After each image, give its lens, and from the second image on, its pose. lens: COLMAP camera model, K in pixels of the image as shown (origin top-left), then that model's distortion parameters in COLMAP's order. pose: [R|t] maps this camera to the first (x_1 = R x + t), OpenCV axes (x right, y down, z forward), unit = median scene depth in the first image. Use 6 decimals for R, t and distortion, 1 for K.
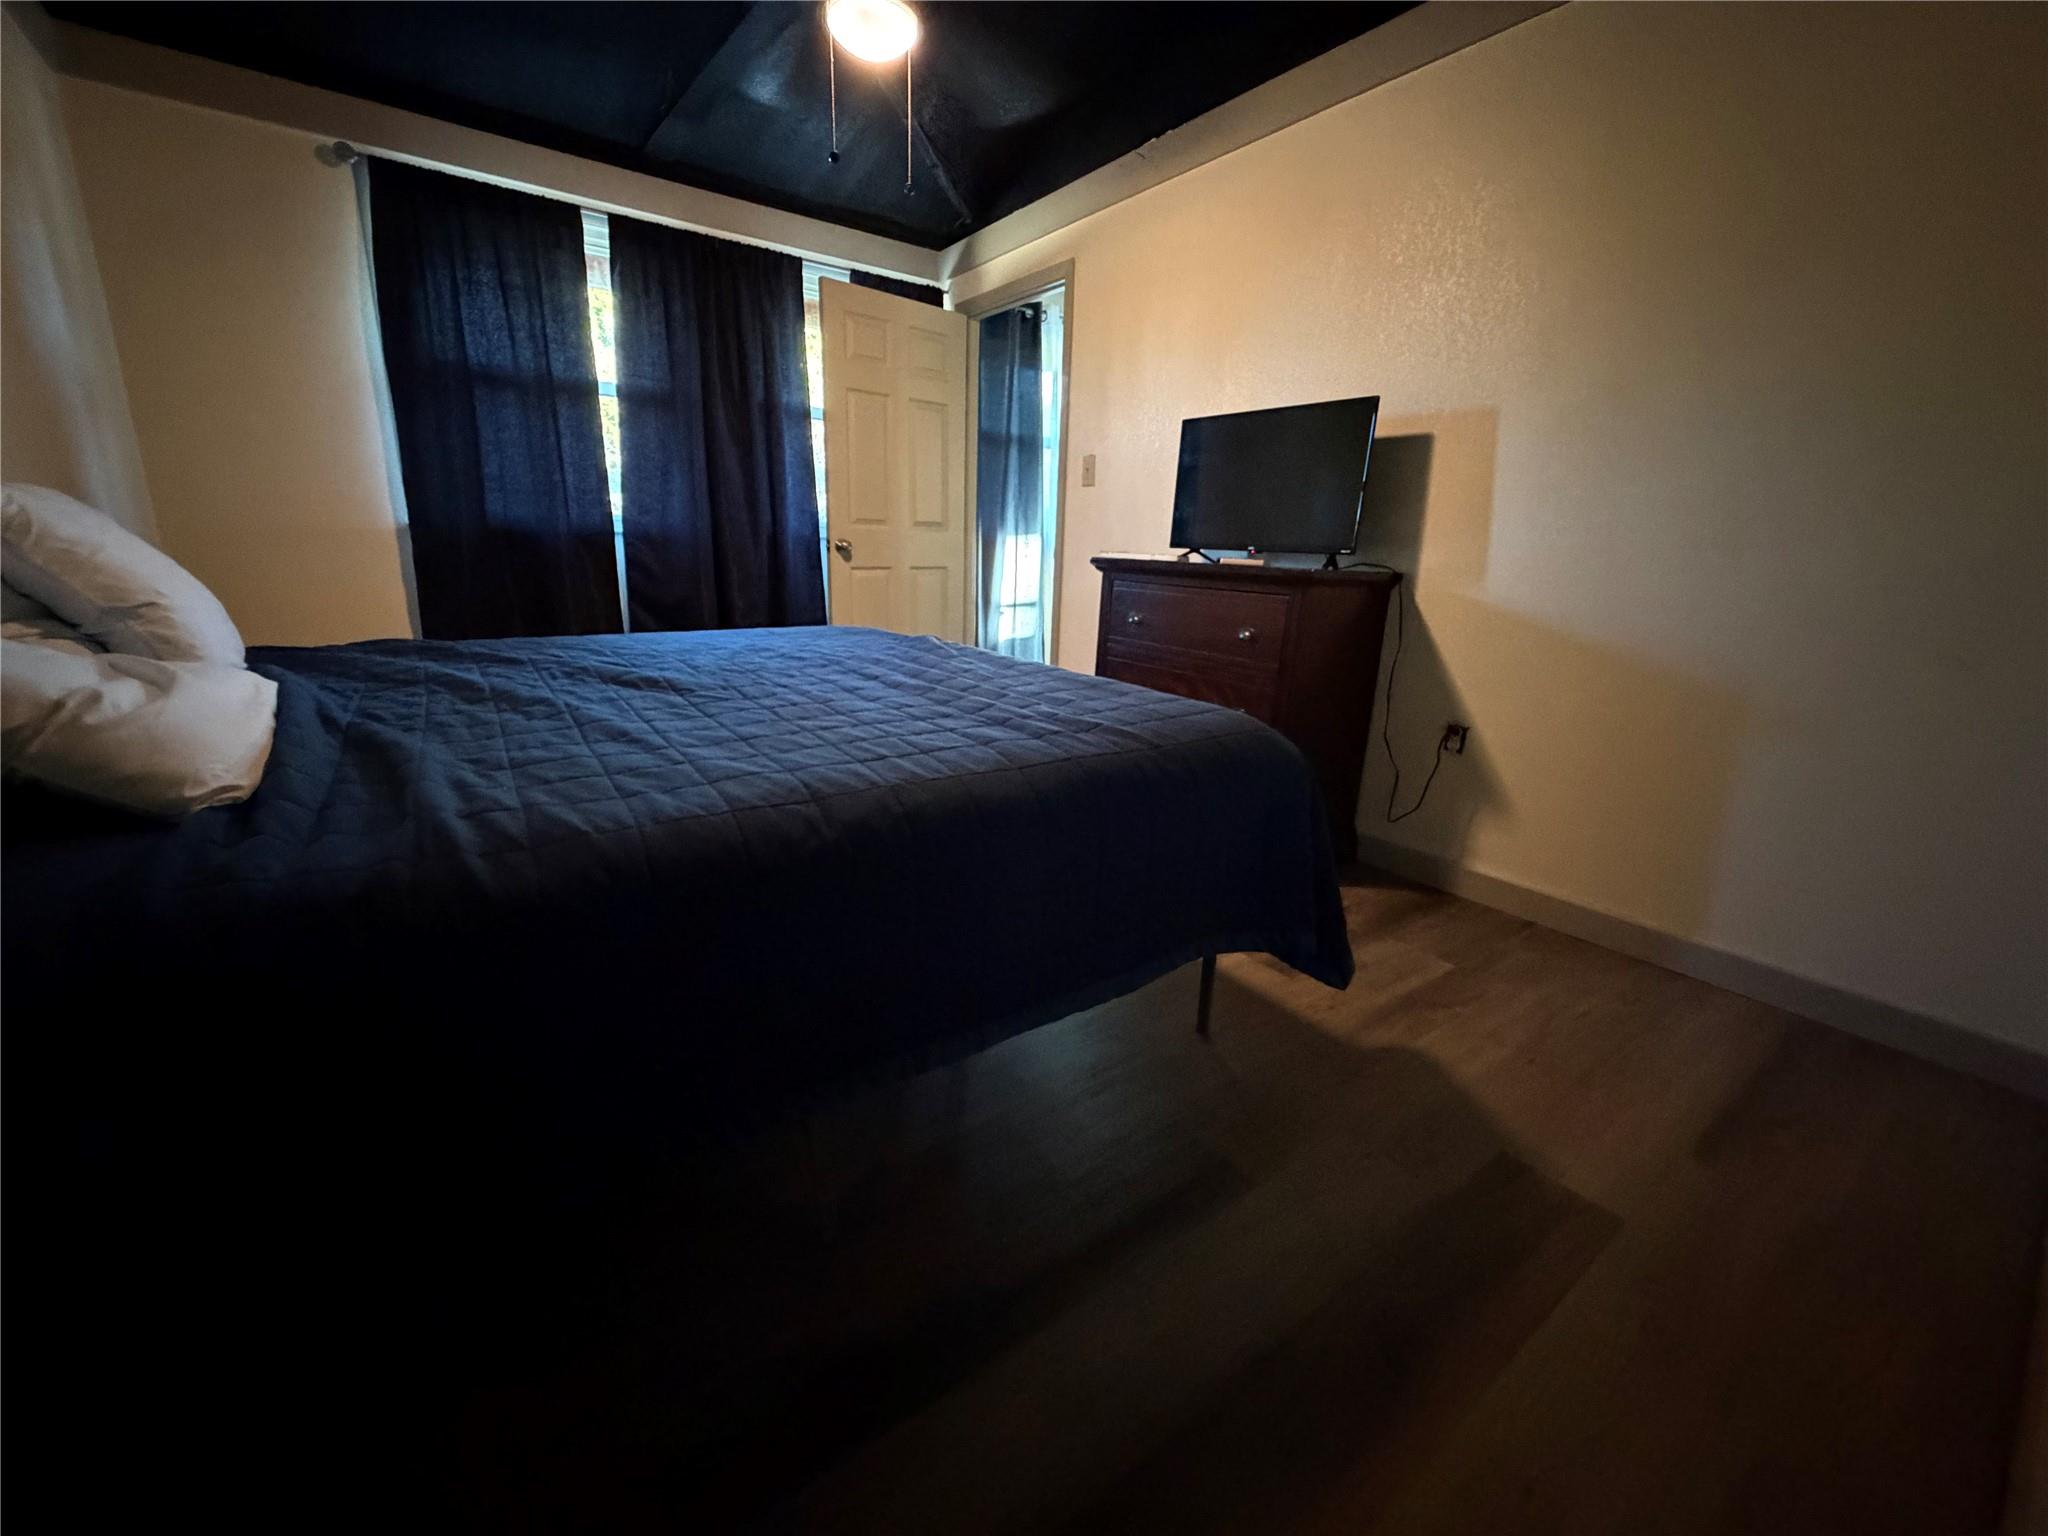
lens RADIAL K [[816.3, 0, 1019.1], [0, 816.3, 763.6], [0, 0, 1]] dist [0.002356, -0.001689]
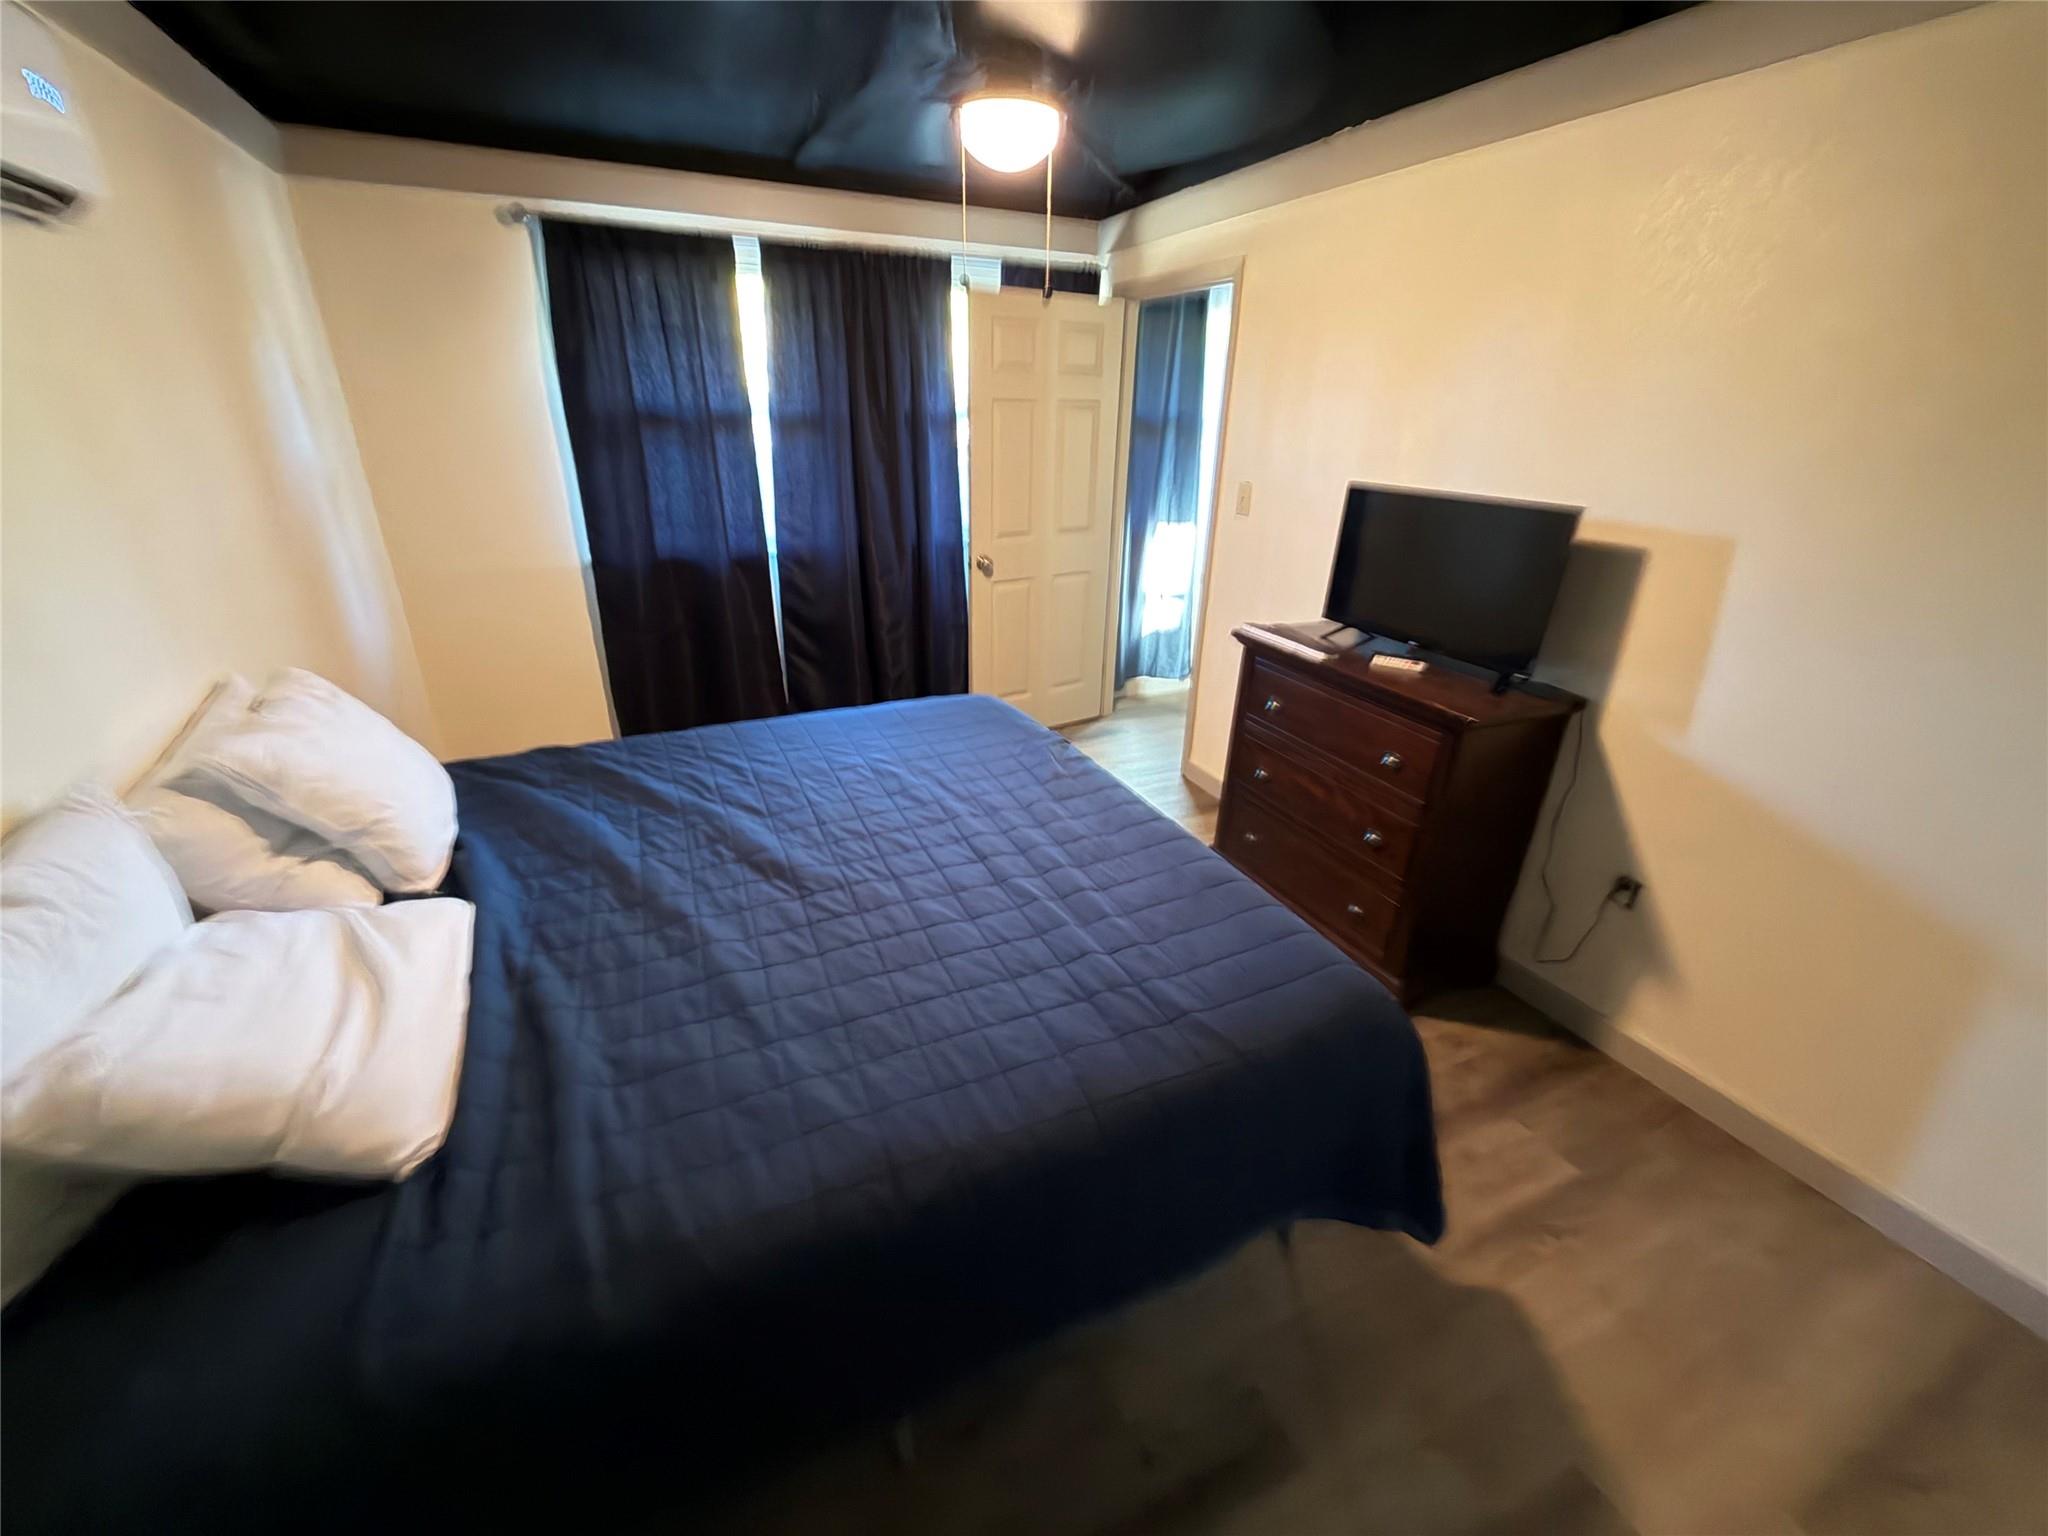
lens RADIAL K [[816.3, 0, 1015.7], [0, 816.3, 776.4], [0, 0, 1]] dist [0.002356, -0.001689]
pose [[0.980964, 0.065033, -0.182976, 0.023153], [-0.038382, 0.988600, 0.145594, -0.185790], [0.190359, -0.135800, 0.972277, 0.012483]]
